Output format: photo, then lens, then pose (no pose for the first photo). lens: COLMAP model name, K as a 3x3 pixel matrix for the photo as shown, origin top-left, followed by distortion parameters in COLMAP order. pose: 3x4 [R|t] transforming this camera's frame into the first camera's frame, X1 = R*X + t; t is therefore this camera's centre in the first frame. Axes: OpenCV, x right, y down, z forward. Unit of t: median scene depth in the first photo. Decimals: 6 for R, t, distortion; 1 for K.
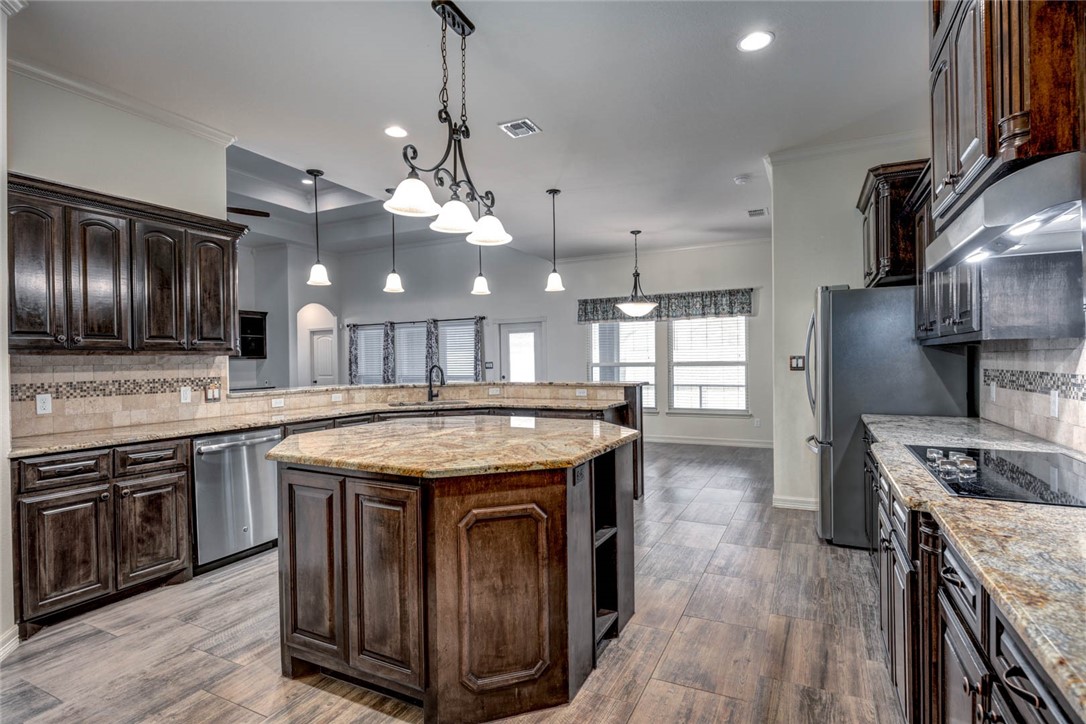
lens RADIAL K [[542.4, 0, 546.1], [0, 542.4, 362.5], [0, 0, 1]] dist [-0.000820, -0.001742]
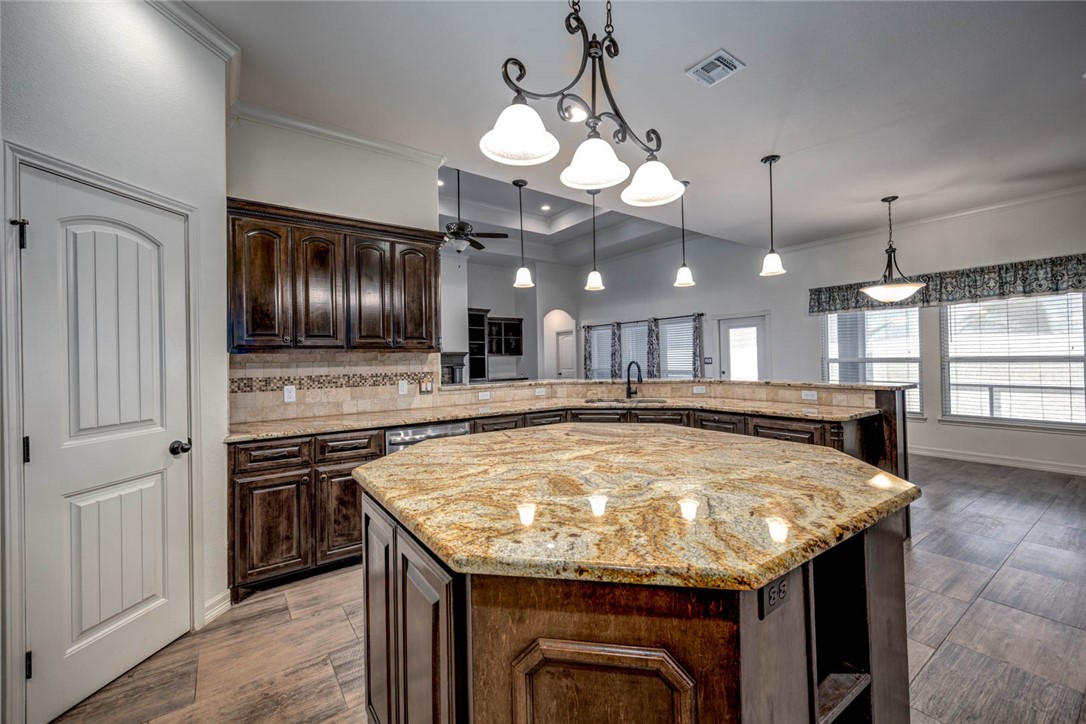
lens RADIAL K [[443.0, 0, 544.8], [0, 443.0, 353.1], [0, 0, 1]] dist [0.014620, -0.001521]
pose [[0.883456, -0.007055, -0.468461, 0.043218], [0.002279, 0.999940, -0.010760, -0.002112], [0.468508, 0.008438, 0.883419, 0.350172]]
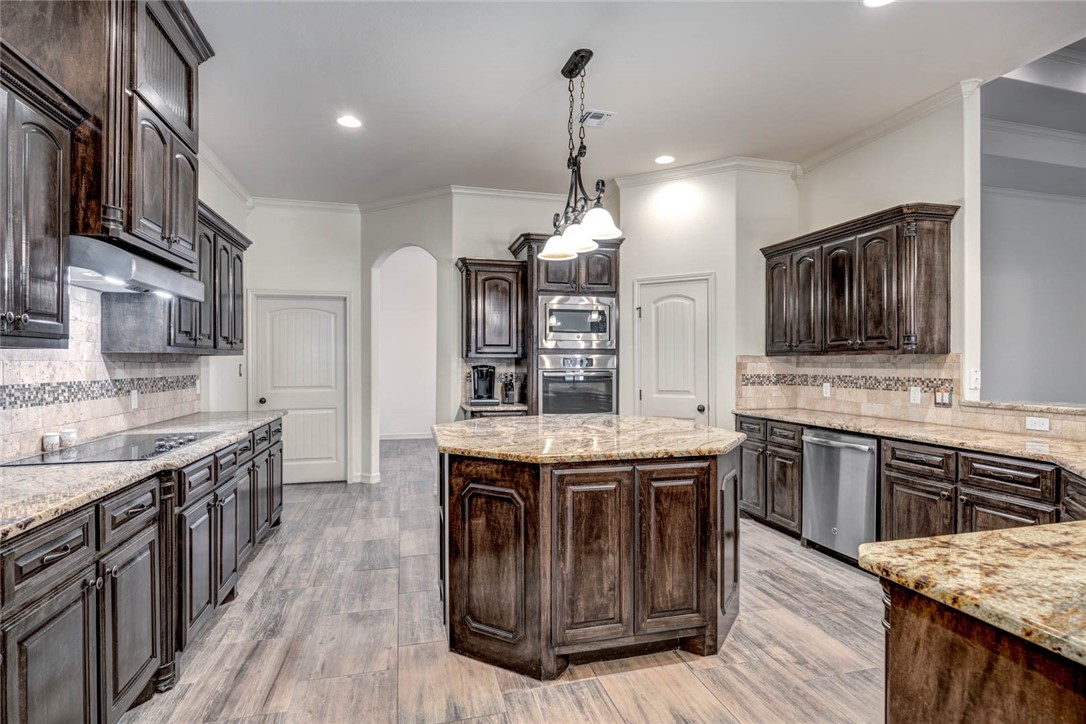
lens RADIAL K [[542.4, 0, 551.2], [0, 542.4, 360.8], [0, 0, 1]] dist [-0.000820, -0.001742]
pose [[-0.750714, 0.012741, -0.660505, 0.504422], [0.007747, 0.999915, 0.010482, -0.018115], [0.660582, 0.002752, -0.750749, 1.449643]]
